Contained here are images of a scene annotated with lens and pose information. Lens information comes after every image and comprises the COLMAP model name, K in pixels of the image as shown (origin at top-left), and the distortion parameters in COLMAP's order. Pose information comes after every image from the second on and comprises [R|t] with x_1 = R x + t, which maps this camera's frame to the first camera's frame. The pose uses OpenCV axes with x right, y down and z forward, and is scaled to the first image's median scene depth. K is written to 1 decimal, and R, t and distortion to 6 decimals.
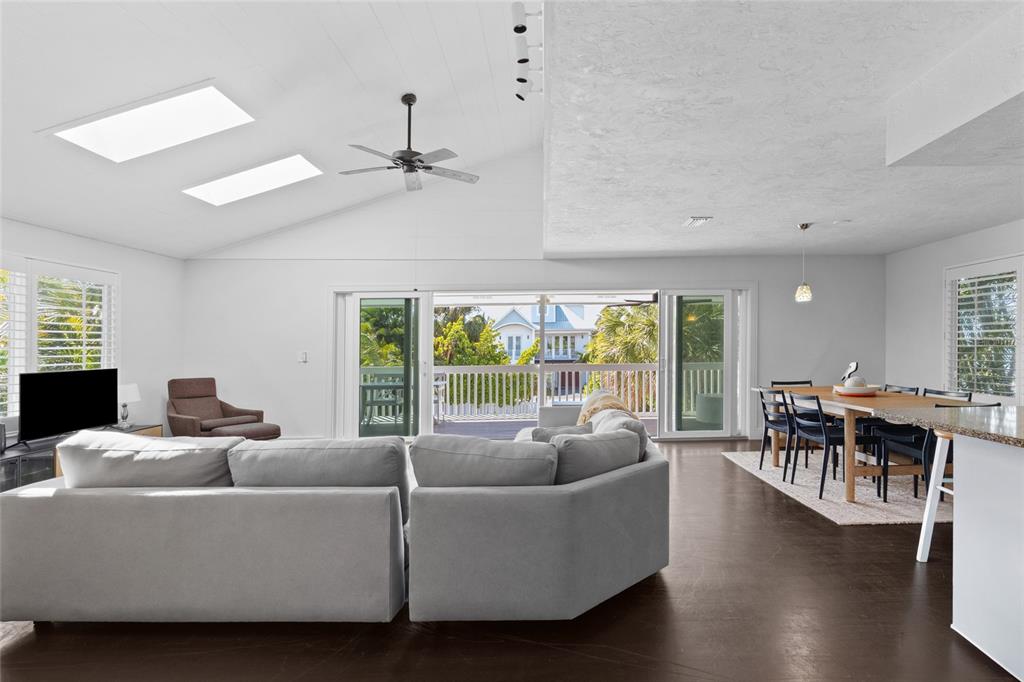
lens RADIAL K [[499.6, 0, 563.2], [0, 499.6, 353.9], [0, 0, 1]] dist [0.002480, 0.000352]
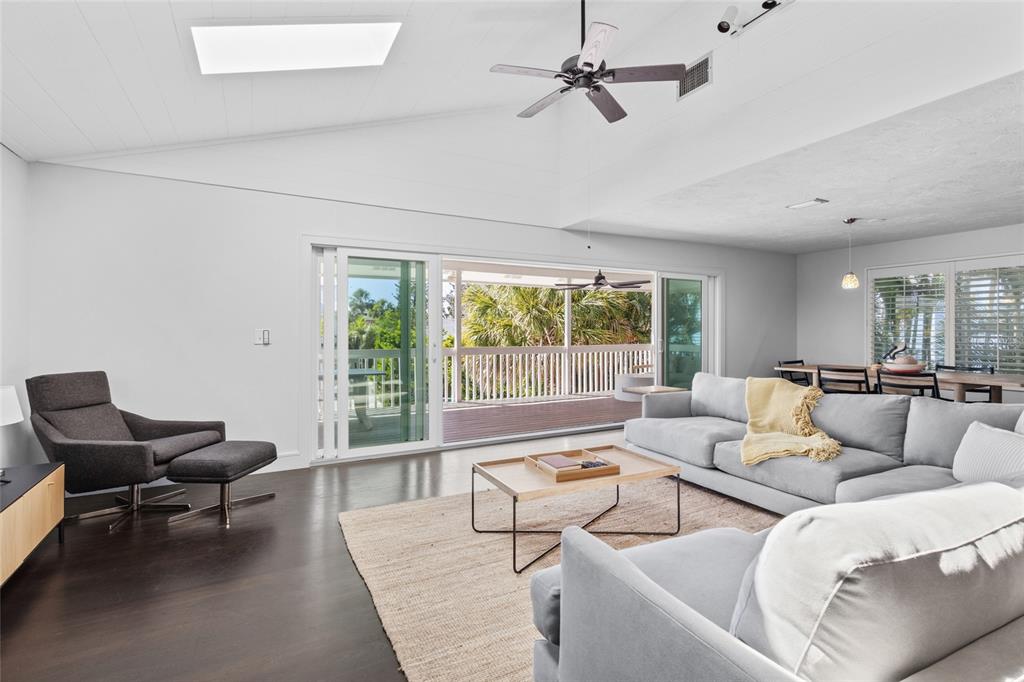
lens RADIAL K [[471.0, 0, 513.5], [0, 471.0, 331.7], [0, 0, 1]] dist [0.003934, 0.000955]
pose [[0.902933, 0.011205, 0.429634, -0.517338], [-0.003835, 0.999830, -0.018014, 0.010495], [-0.429763, 0.014618, 0.902823, 0.304598]]
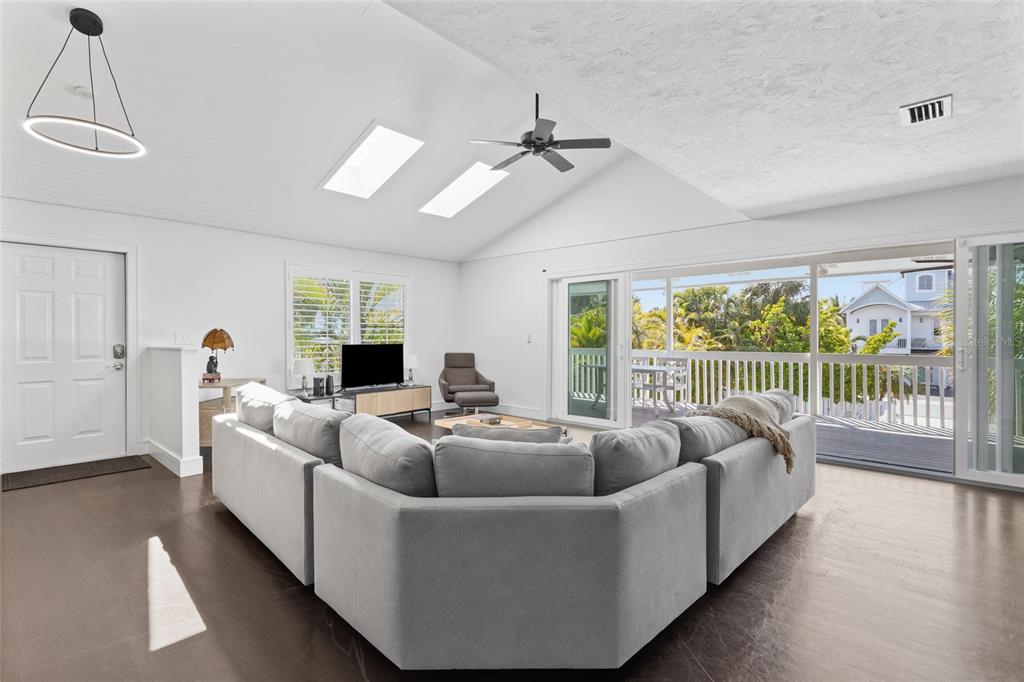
lens RADIAL K [[477.9, 0, 511.2], [0, 477.9, 334.9], [0, 0, 1]] dist [-0.003040, -0.000078]
pose [[0.710776, 0.011058, -0.703332, 0.241308], [-0.015578, 0.999879, -0.000022, -0.000693], [0.703246, 0.010972, 0.710862, 0.213048]]
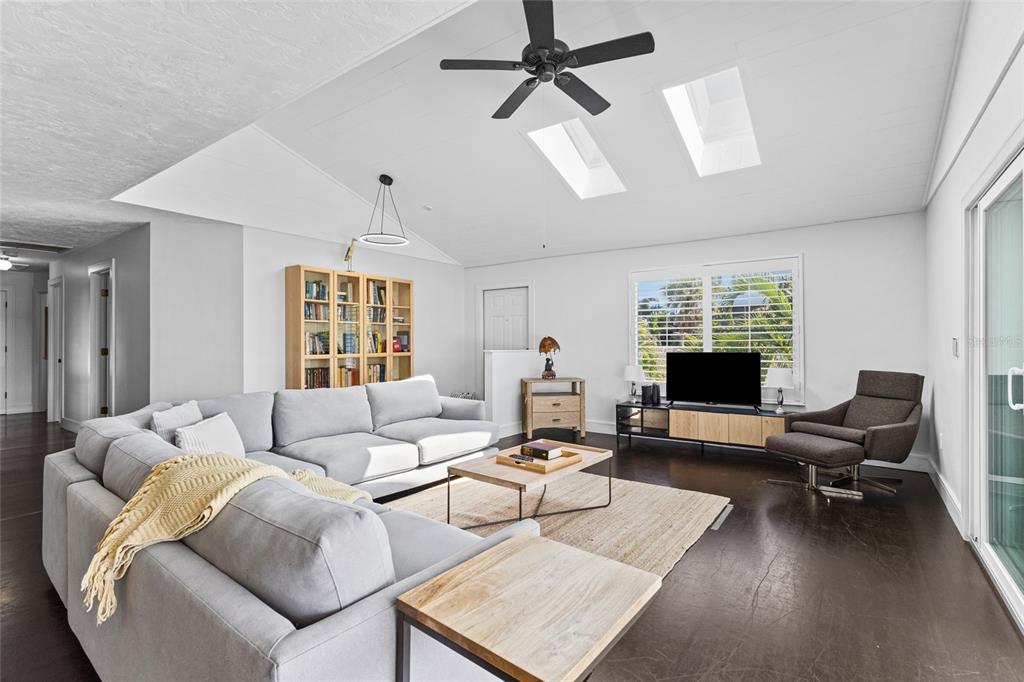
lens RADIAL K [[473.6, 0, 512.0], [0, 473.6, 341.0], [0, 0, 1]] dist [-0.001171, -0.000011]
pose [[-0.619406, 0.012332, -0.784974, 0.166529], [0.002408, 0.999902, 0.013809, -0.008694], [0.785067, 0.006663, -0.619375, 1.026585]]
